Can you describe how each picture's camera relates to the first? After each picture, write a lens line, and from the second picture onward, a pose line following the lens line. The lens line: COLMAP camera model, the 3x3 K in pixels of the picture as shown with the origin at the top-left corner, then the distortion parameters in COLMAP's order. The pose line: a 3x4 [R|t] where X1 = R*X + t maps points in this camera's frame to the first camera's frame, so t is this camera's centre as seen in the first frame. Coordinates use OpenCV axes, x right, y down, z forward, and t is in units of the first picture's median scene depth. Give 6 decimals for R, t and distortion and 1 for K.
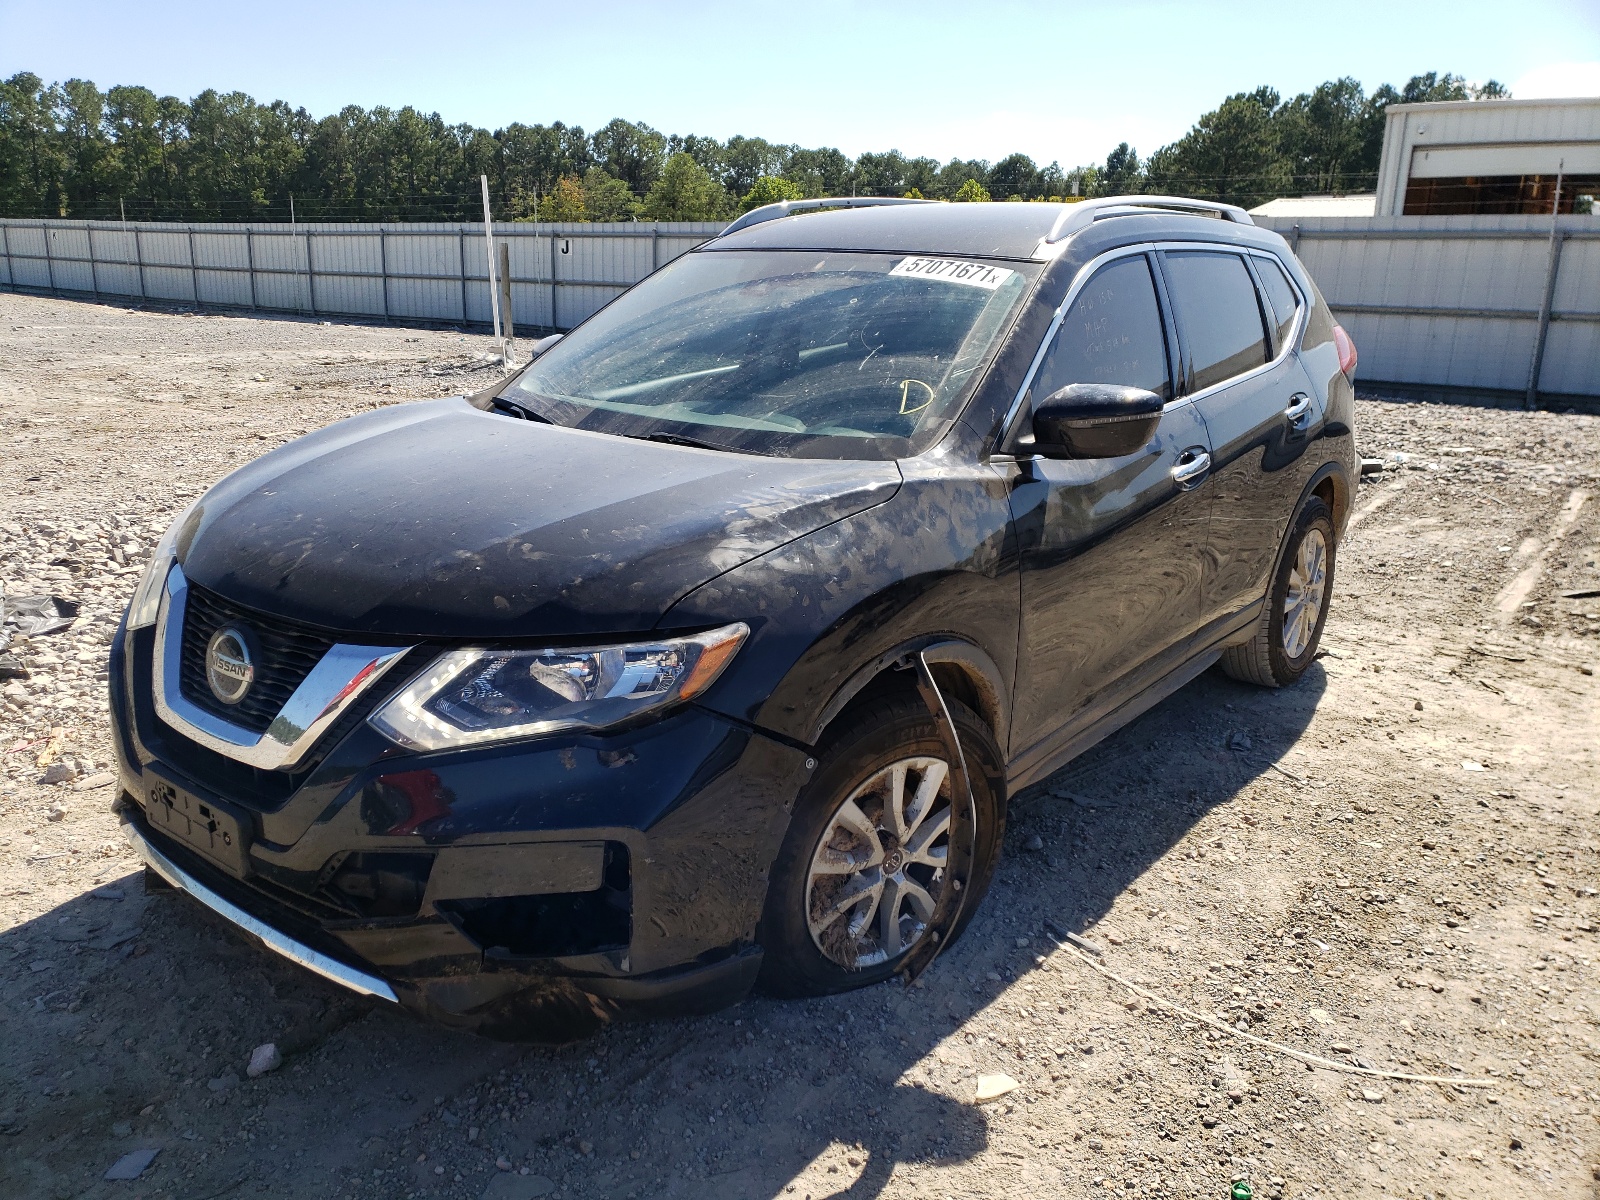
lens RADIAL K [[1255.3, 0, 794.6], [0, 1255.3, 598.6], [0, 0, 1]] dist [0.006989, -0.000882]
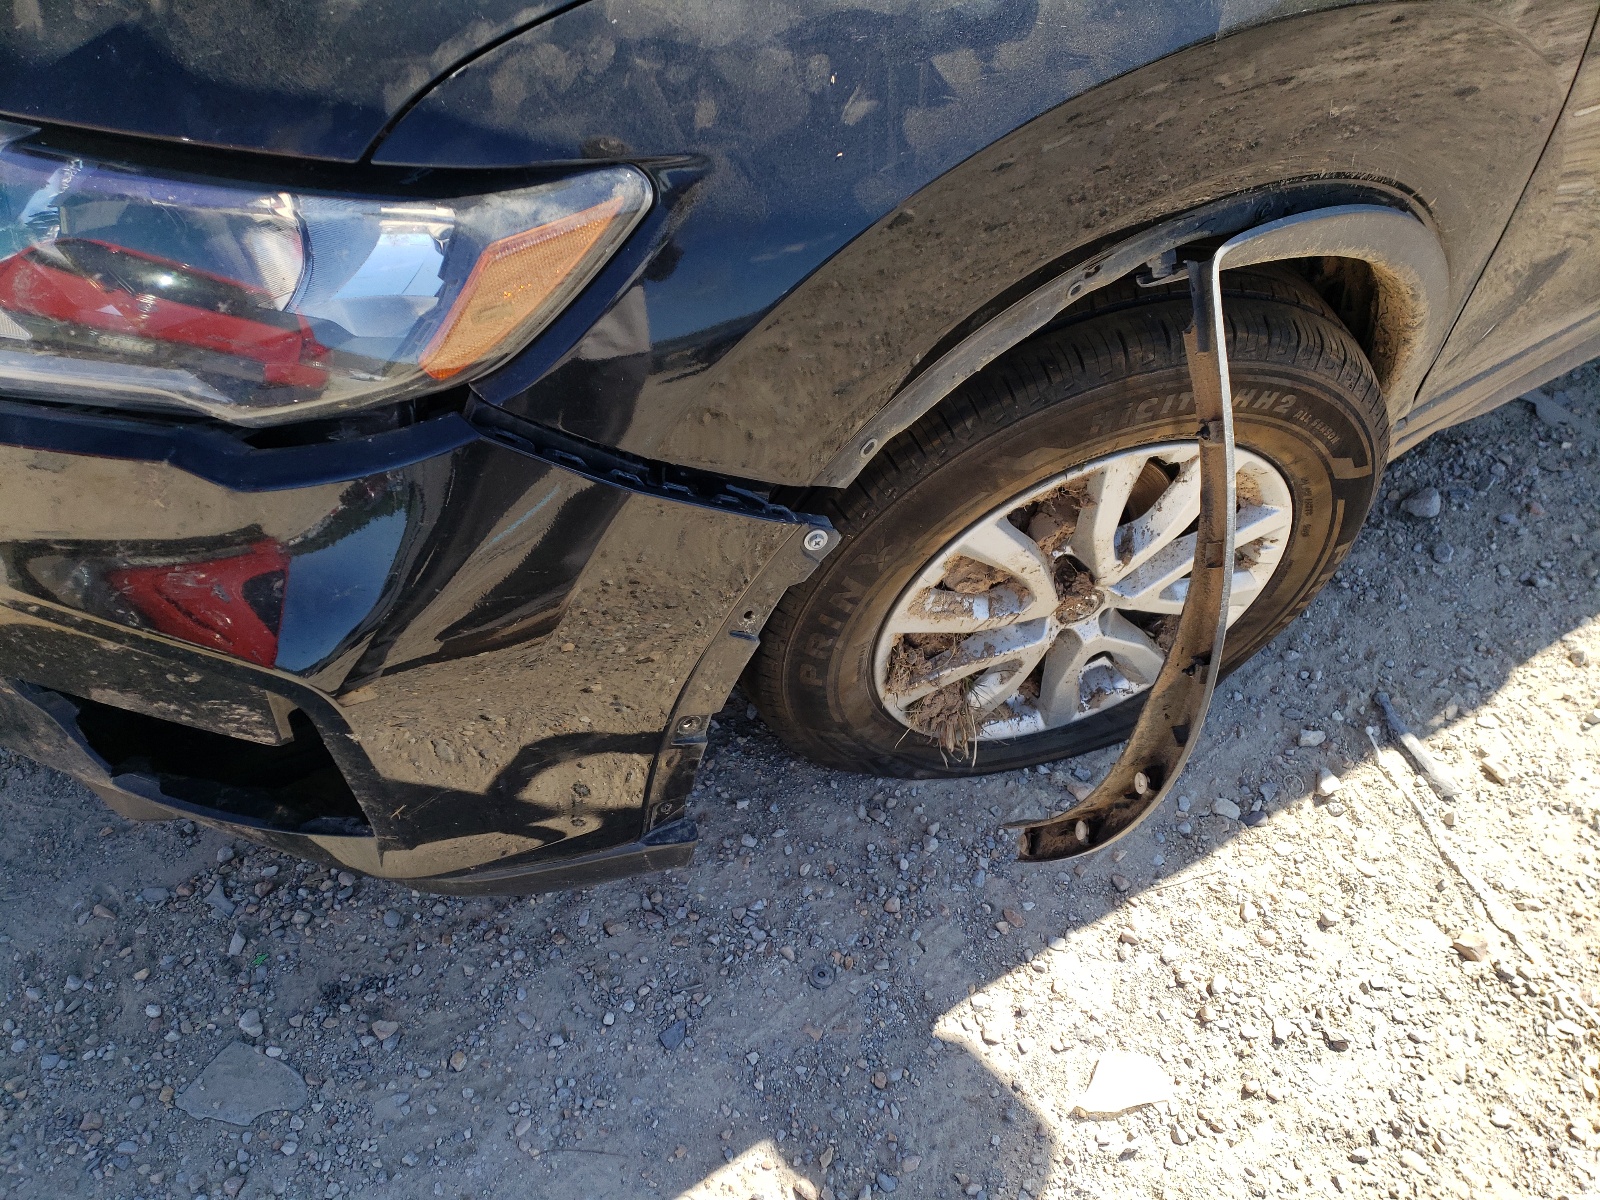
lens RADIAL K [[1204.5, 0, 817.4], [0, 1204.5, 615.0], [0, 0, 1]] dist [0.005555, -0.002042]
pose [[0.940401, 0.251956, -0.228395, 0.095265], [-0.079425, 0.815770, 0.572896, -0.063373], [0.330663, -0.520612, 0.787163, 0.607359]]
